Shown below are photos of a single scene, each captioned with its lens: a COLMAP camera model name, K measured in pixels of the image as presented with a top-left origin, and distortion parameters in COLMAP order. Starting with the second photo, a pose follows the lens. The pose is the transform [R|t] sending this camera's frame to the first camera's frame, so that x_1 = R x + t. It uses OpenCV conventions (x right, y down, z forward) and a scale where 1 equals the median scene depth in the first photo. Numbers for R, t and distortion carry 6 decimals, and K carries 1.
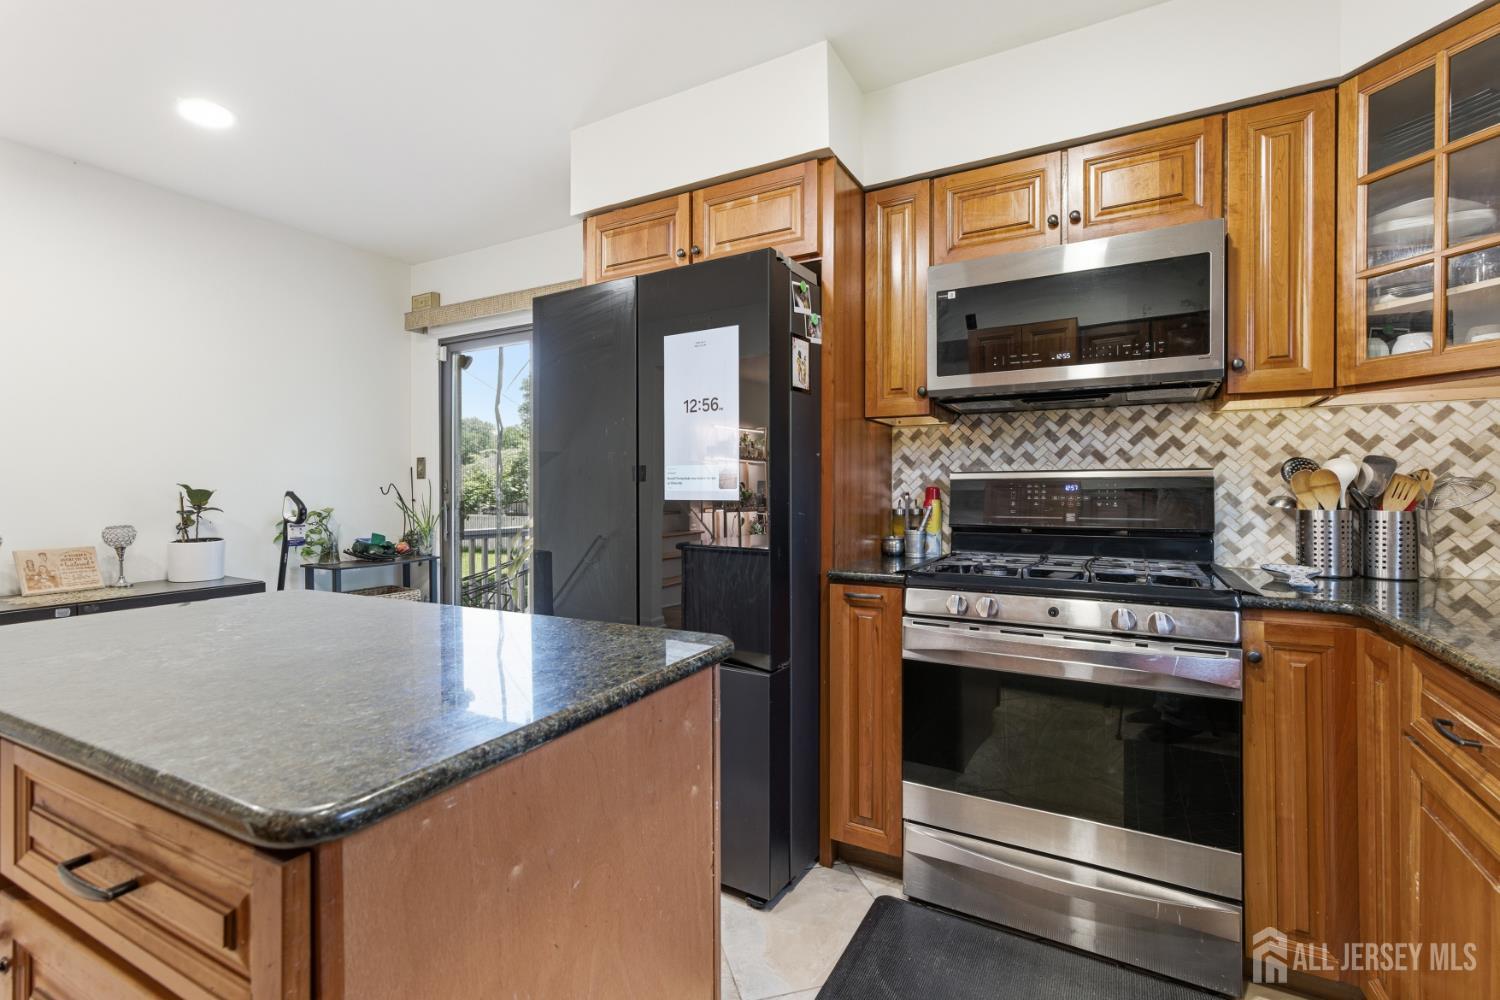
lens RADIAL K [[682.5, 0, 753.7], [0, 682.5, 492.1], [0, 0, 1]] dist [0.004709, 0.000734]
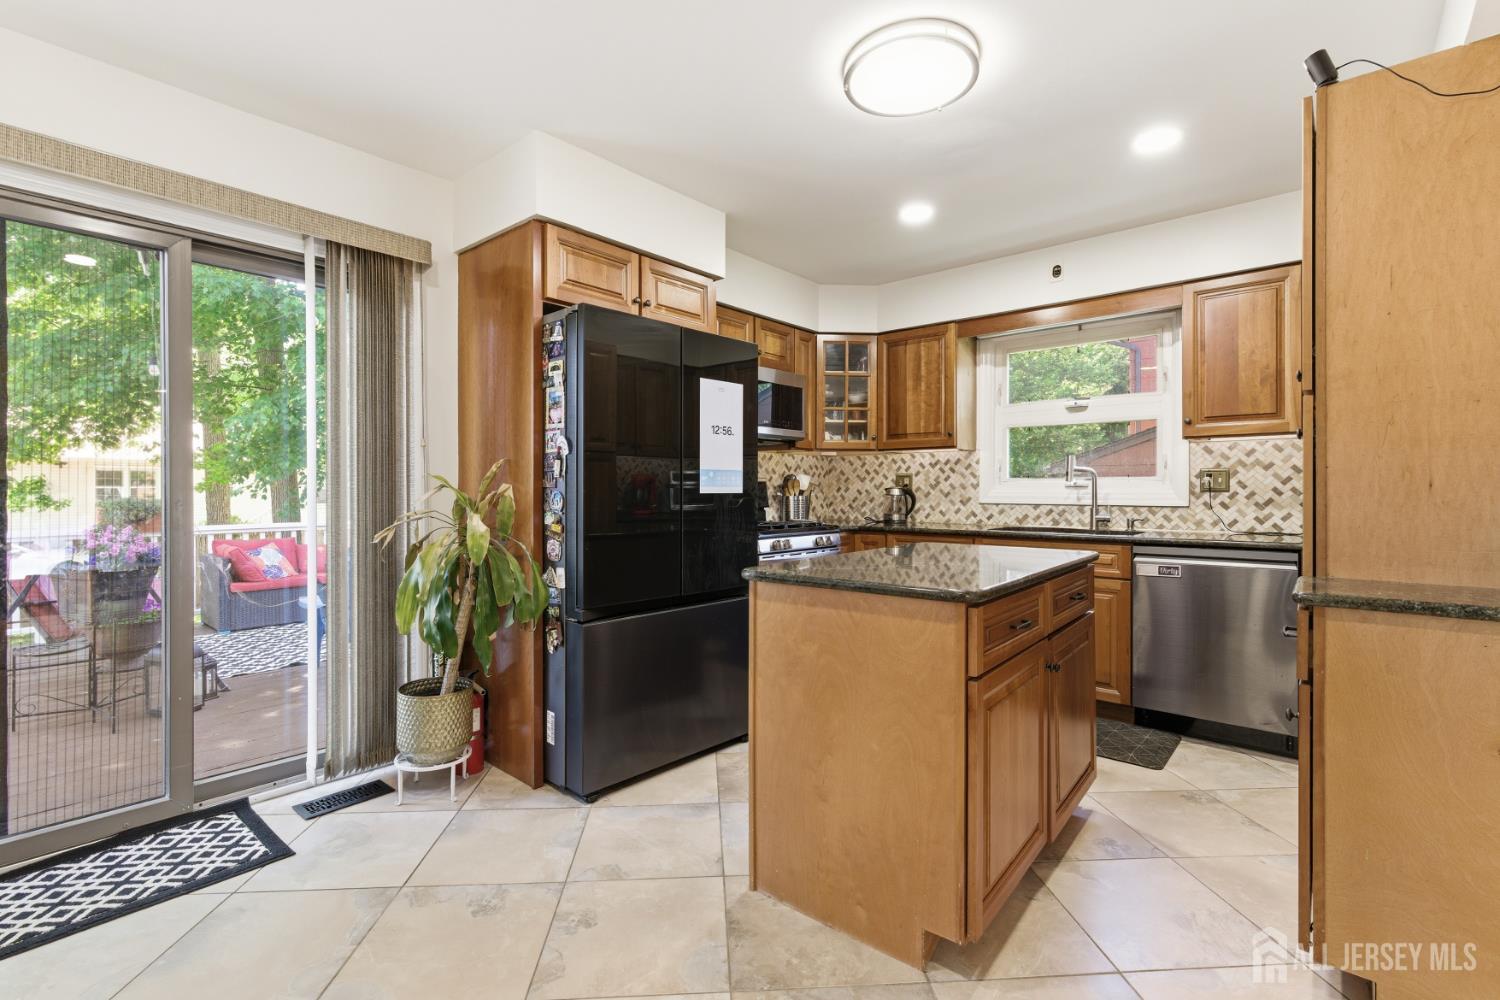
lens RADIAL K [[682.5, 0, 750.6], [0, 682.5, 495.7], [0, 0, 1]] dist [0.004709, 0.000734]
pose [[0.212203, -0.006145, 0.977206, -0.748512], [0.005609, 0.999971, 0.005070, 0.005381], [-0.977210, 0.004405, 0.212231, 0.300235]]
